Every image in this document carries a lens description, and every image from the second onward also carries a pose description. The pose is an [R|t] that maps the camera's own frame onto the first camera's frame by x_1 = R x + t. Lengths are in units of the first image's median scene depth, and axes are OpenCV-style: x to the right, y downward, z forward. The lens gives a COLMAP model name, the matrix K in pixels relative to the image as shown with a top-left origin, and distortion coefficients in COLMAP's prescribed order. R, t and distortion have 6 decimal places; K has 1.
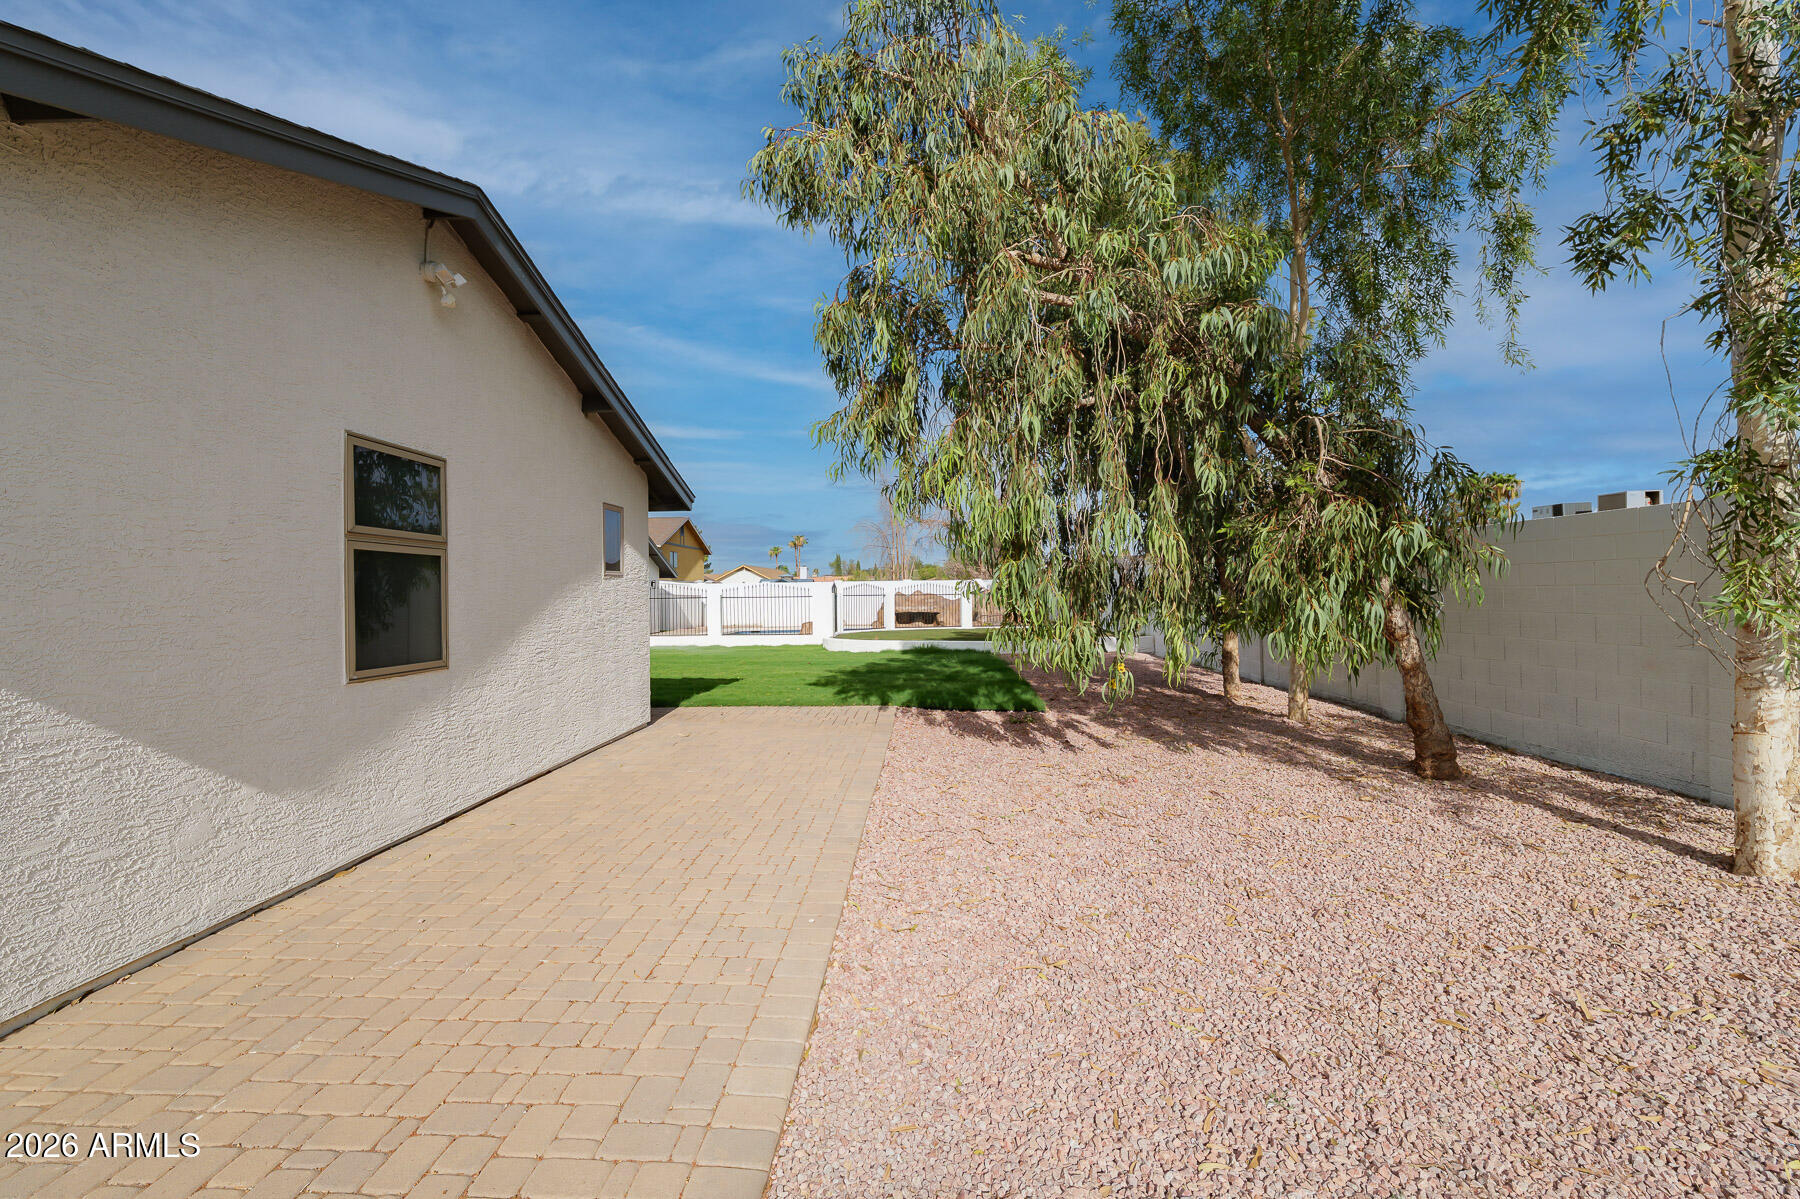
lens RADIAL K [[726.3, 0, 898.5], [0, 726.3, 592.8], [0, 0, 1]] dist [-0.012741, -0.000113]
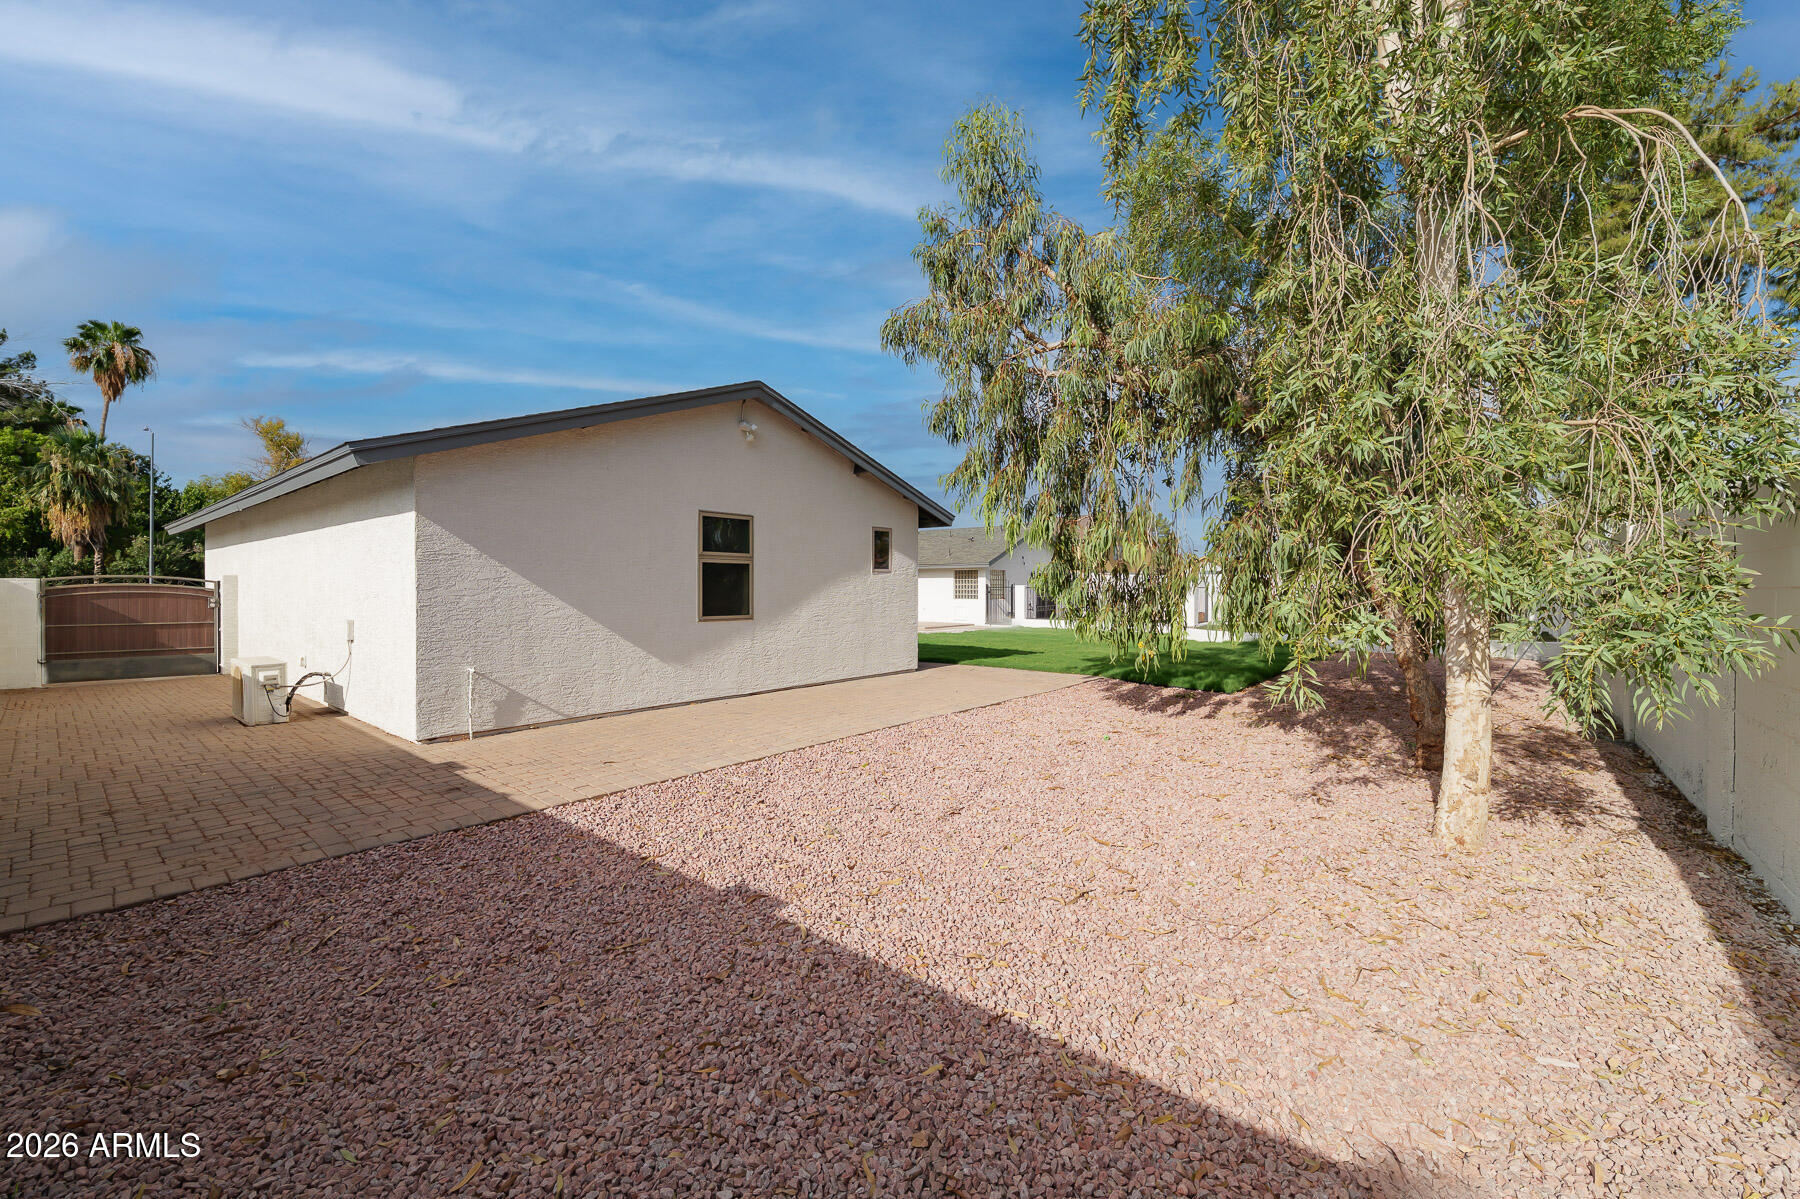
lens RADIAL K [[696.6, 0, 901.0], [0, 696.6, 594.5], [0, 0, 1]] dist [0.000458, 0.000000]
pose [[0.799824, 0.019984, -0.599902, 0.957259], [-0.010888, 0.999764, 0.018788, -0.007200], [0.600136, -0.008496, 0.799853, -0.337435]]
